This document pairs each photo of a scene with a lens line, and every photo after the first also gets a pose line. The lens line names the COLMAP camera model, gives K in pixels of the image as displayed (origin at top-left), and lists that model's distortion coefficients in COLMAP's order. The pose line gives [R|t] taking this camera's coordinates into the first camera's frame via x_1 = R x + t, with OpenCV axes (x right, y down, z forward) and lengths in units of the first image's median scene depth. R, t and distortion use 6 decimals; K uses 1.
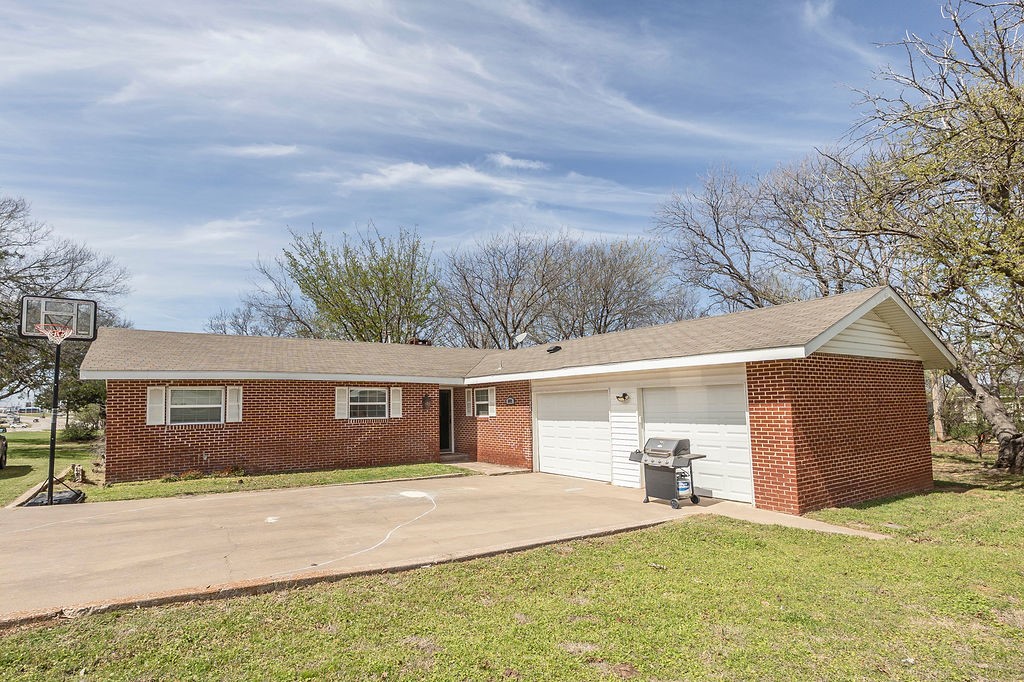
lens RADIAL K [[515.5, 0, 500.5], [0, 515.5, 365.3], [0, 0, 1]] dist [-0.003679, -0.000390]
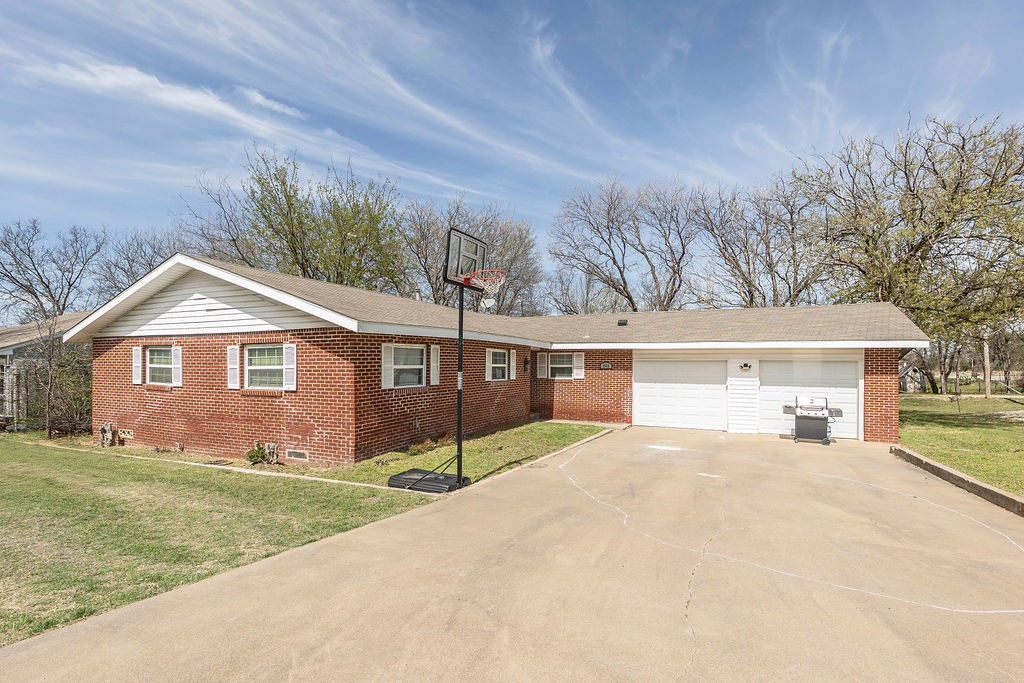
lens RADIAL K [[477.7, 0, 515.1], [0, 477.7, 346.0], [0, 0, 1]] dist [-0.003740, -0.000371]
pose [[0.867856, 0.040559, 0.495158, -0.716463], [-0.060731, 0.997848, 0.024709, 0.011566], [-0.493091, -0.051515, 0.868451, 0.179965]]
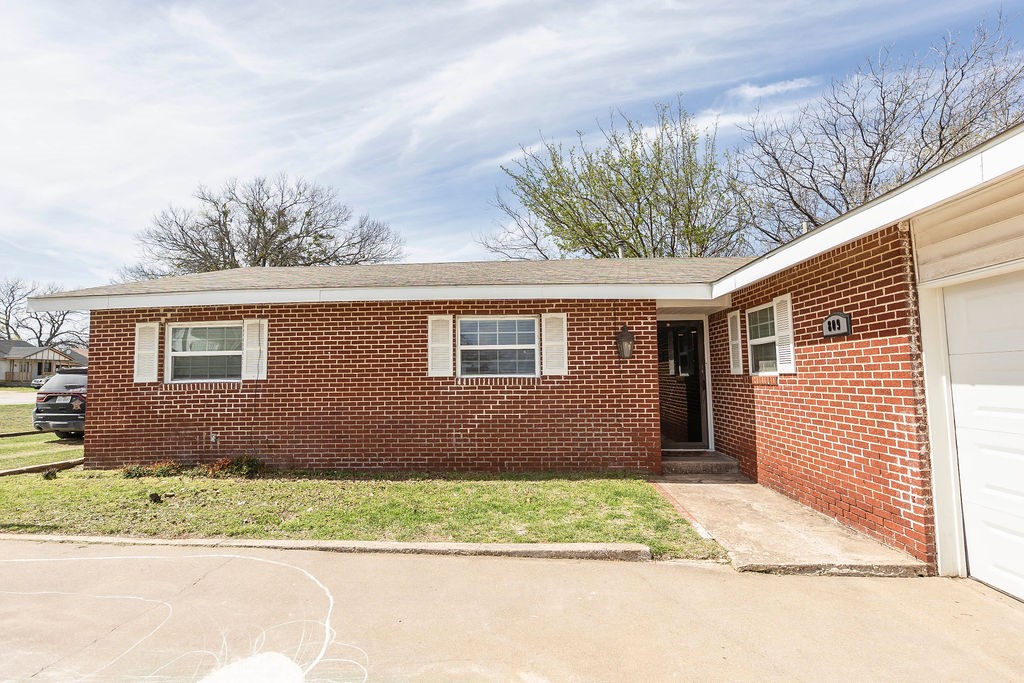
lens RADIAL K [[477.7, 0, 515.1], [0, 477.7, 346.0], [0, 0, 1]] dist [-0.003740, -0.000371]
pose [[0.792643, -0.034591, -0.608704, 0.043205], [0.050259, 0.998698, 0.008693, 0.072380], [0.607611, -0.037483, 0.793350, 0.661076]]
